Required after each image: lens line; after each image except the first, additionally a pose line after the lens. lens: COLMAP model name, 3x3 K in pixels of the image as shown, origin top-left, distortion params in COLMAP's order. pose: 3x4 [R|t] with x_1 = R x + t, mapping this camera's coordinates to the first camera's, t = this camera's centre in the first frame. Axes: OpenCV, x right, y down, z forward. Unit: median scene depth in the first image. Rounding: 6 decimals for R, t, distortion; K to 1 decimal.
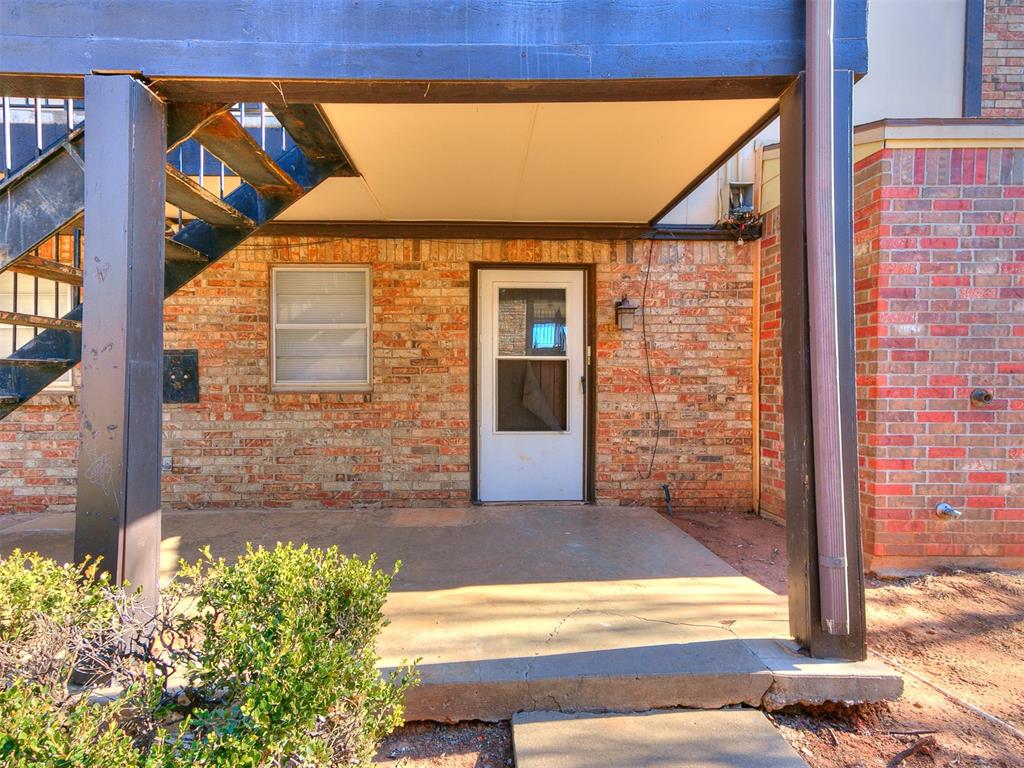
lens RADIAL K [[525.2, 0, 504.2], [0, 525.2, 402.9], [0, 0, 1]] dist [0.043197, 0.000545]
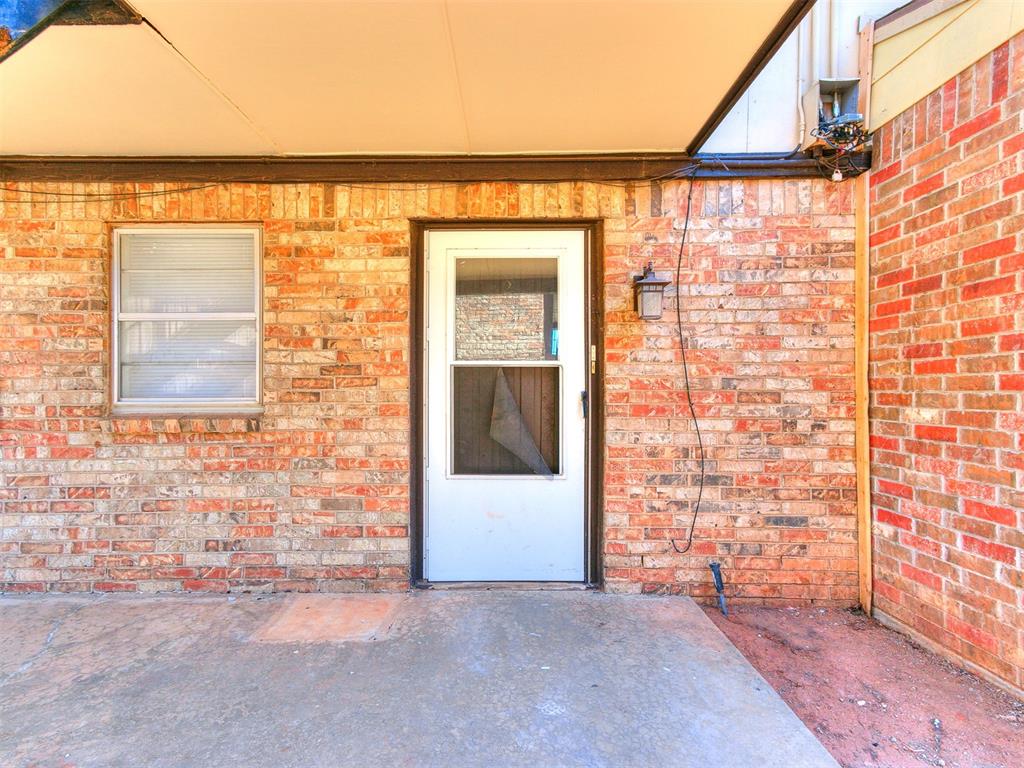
lens RADIAL K [[525.2, 0, 504.2], [0, 525.2, 402.9], [0, 0, 1]] dist [0.043197, 0.000545]
pose [[0.998366, 0.000376, -0.057143, 0.090555], [-0.001320, 0.999863, -0.016469, -0.025822], [0.057129, 0.016518, 0.998230, 0.351059]]
